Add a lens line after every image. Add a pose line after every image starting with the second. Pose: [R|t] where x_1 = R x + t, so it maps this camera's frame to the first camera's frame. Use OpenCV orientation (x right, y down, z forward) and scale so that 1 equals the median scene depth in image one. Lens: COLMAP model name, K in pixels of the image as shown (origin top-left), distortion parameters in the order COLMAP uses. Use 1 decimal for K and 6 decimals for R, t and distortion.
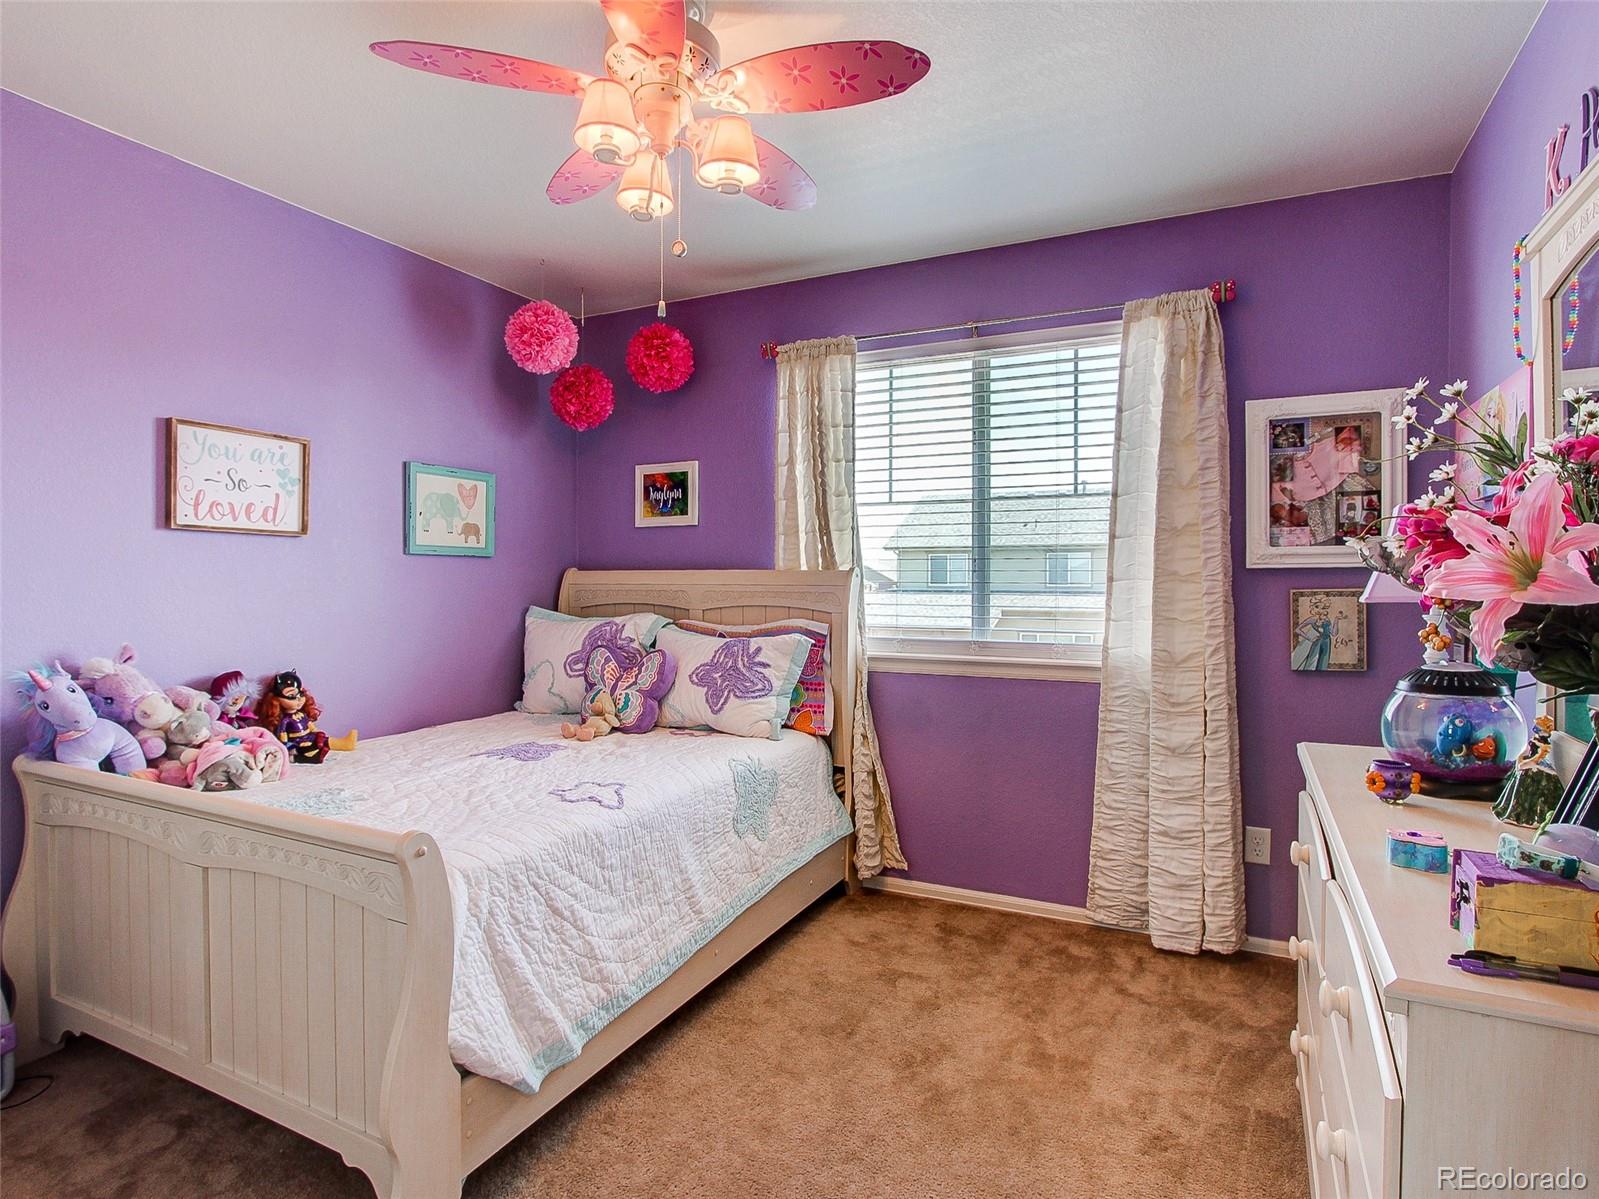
lens RADIAL K [[844.7, 0, 798.2], [0, 844.7, 596.2], [0, 0, 1]] dist [-0.017200, 0.000852]
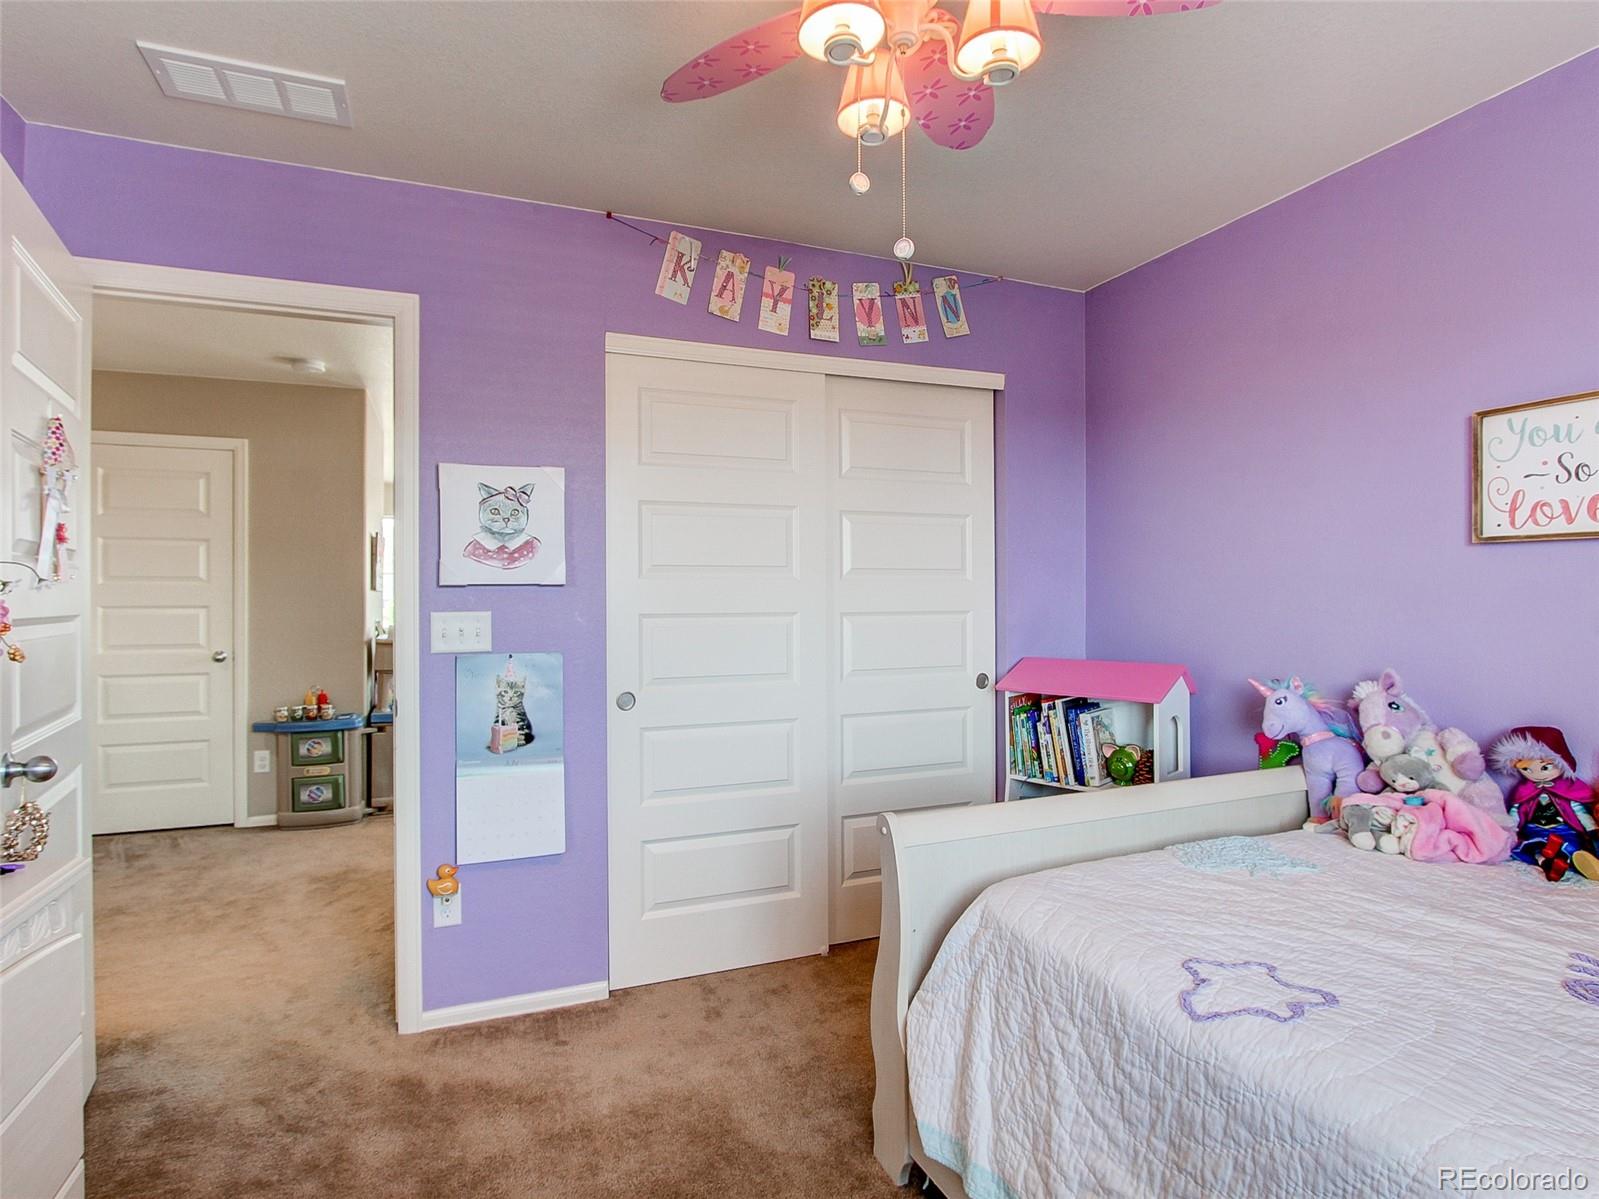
lens RADIAL K [[844.7, 0, 798.2], [0, 844.7, 596.2], [0, 0, 1]] dist [-0.017200, 0.000852]
pose [[-0.663477, 0.001524, -0.748195, 0.330239], [-0.012832, 0.999828, 0.013415, -0.028785], [0.748087, 0.018501, -0.663343, 1.018965]]
